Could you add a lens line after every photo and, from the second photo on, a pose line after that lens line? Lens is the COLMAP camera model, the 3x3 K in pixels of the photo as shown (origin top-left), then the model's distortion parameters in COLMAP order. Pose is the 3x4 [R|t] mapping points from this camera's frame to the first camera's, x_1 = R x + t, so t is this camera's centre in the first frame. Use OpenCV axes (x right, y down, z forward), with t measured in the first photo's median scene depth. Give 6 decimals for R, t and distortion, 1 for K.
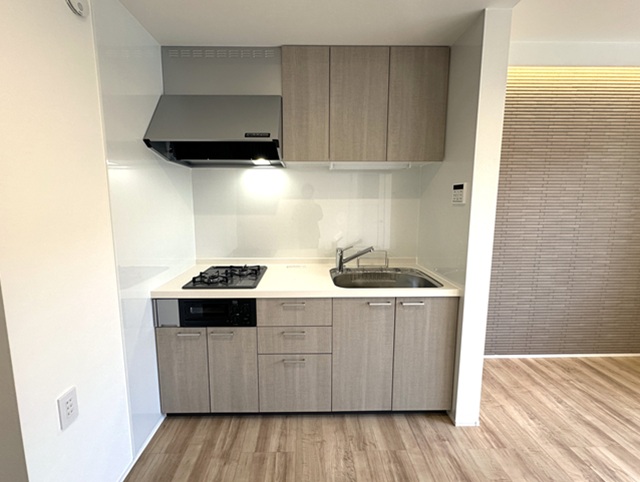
lens RADIAL K [[264.8, 0, 310.0], [0, 264.8, 233.5], [0, 0, 1]] dist [-0.002429, 0.000889]
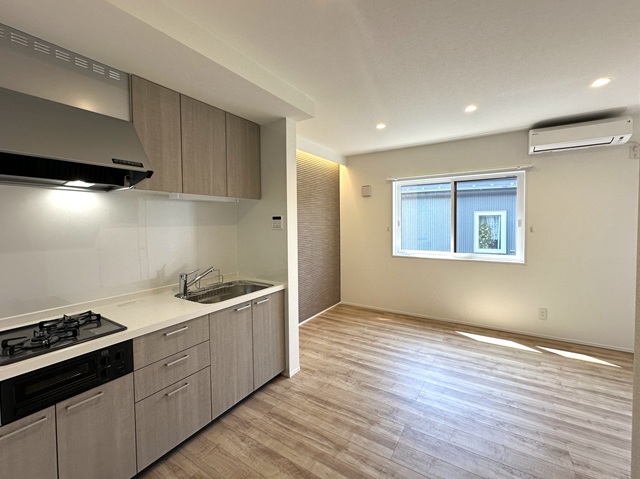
lens RADIAL K [[272.6, 0, 332.6], [0, 272.6, 228.6], [0, 0, 1]] dist [-0.005066, 0.004047]
pose [[0.527792, -0.026344, 0.848965, -0.602678], [0.111031, 0.993082, -0.038211, -0.016888], [-0.842086, 0.114429, 0.527065, -0.103669]]
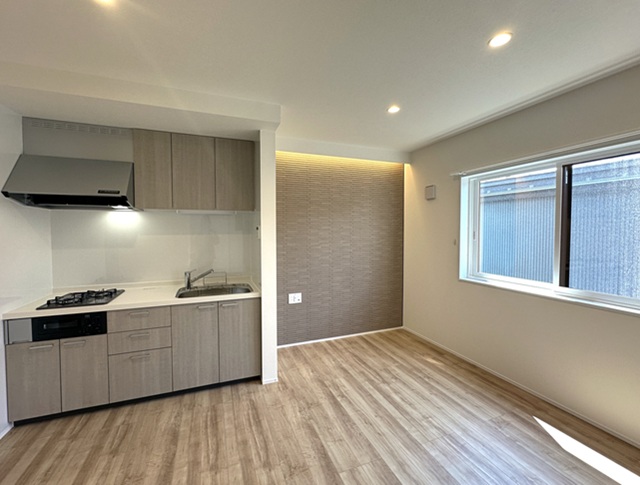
lens RADIAL K [[268.3, 0, 307.4], [0, 268.3, 238.7], [0, 0, 1]] dist [-0.001235, 0.000606]
pose [[0.943195, -0.012499, 0.332003, 0.295053], [0.042419, 0.995644, -0.083028, 0.034623], [-0.329519, 0.092395, 0.939617, -0.612469]]
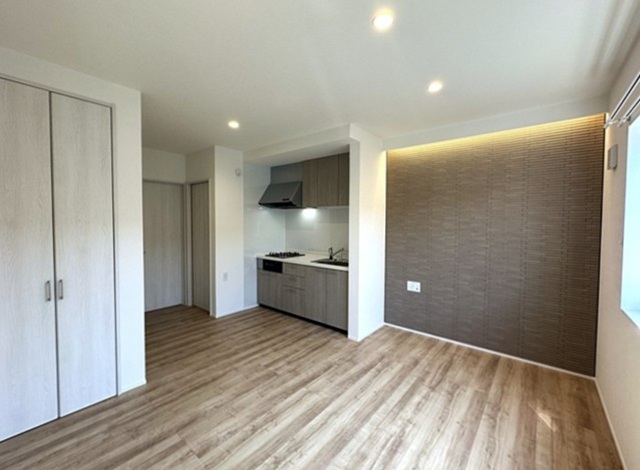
lens RADIAL K [[272.6, 0, 316.1], [0, 272.6, 229.2], [0, 0, 1]] dist [-0.005066, 0.004047]
pose [[0.760628, 0.026777, -0.648635, 1.681589], [-0.086727, 0.994384, -0.060651, 0.061382], [0.643368, 0.102387, 0.758679, -0.787689]]
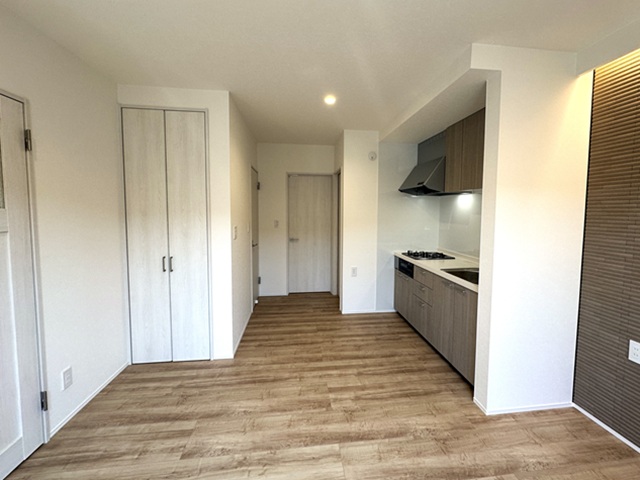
lens RADIAL K [[272.6, 0, 331.4], [0, 272.6, 230.7], [0, 0, 1]] dist [-0.005066, 0.004047]
pose [[0.118971, 0.075273, -0.990040, 1.678520], [-0.127622, 0.990010, 0.059934, -0.047397], [0.984662, 0.119221, 0.127389, 0.095239]]
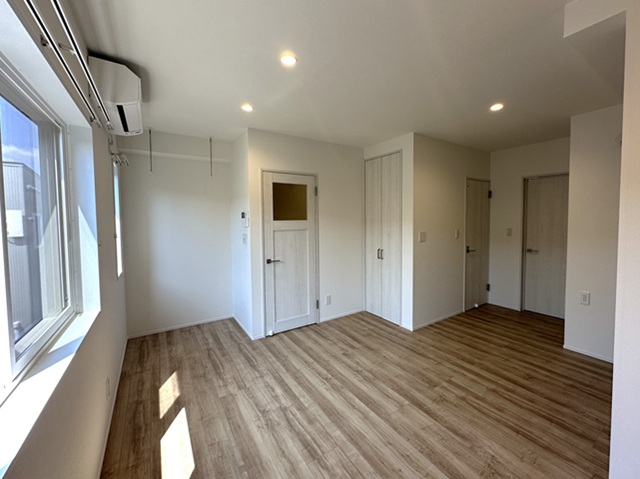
lens RADIAL K [[272.6, 0, 332.1], [0, 272.6, 227.0], [0, 0, 1]] dist [-0.005066, 0.004047]
pose [[-0.835164, 0.028887, -0.549242, 1.734385], [-0.057262, 0.988626, 0.139067, -0.191233], [0.547012, 0.147595, -0.824011, 1.106147]]
